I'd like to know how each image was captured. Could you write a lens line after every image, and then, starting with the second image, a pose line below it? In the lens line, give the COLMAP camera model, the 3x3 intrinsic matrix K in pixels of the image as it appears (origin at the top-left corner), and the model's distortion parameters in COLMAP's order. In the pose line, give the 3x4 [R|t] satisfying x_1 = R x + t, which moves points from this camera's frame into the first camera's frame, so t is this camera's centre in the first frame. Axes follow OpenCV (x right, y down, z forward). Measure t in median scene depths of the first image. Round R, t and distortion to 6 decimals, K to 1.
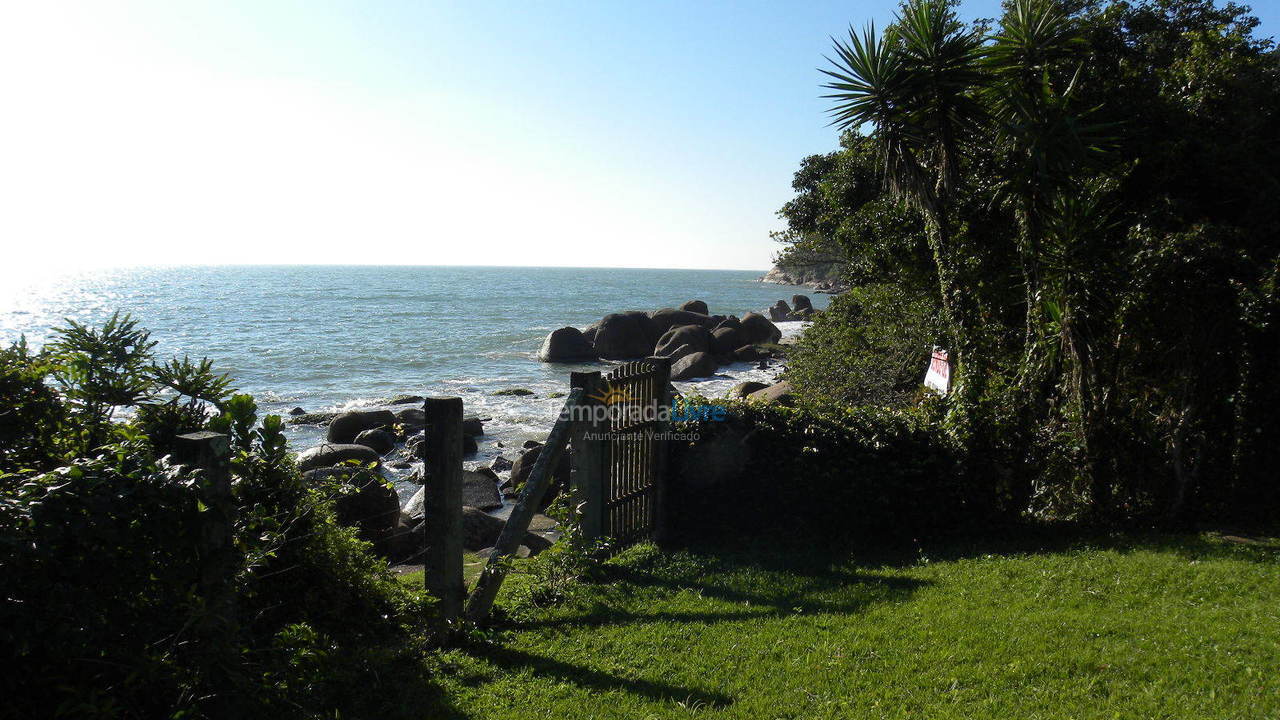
lens RADIAL K [[965.6, 0, 639.3], [0, 965.6, 367.4], [0, 0, 1]] dist [-0.155746, 0.096494]
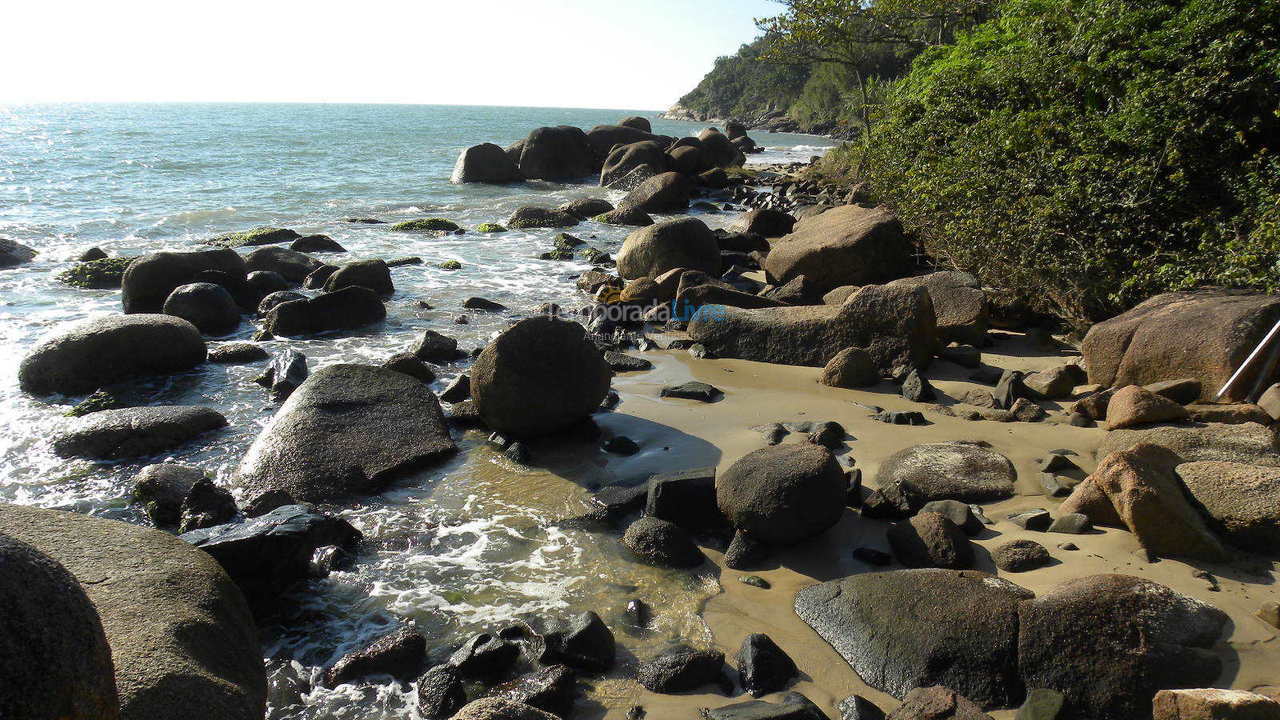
lens RADIAL K [[965.6, 0, 639.3], [0, 965.6, 367.4], [0, 0, 1]] dist [-0.155746, 0.096494]
pose [[0.993568, -0.014398, 0.112315, -0.042871], [-0.003995, 0.986809, 0.161840, 0.011947], [-0.113164, -0.161248, 0.980405, 0.218122]]
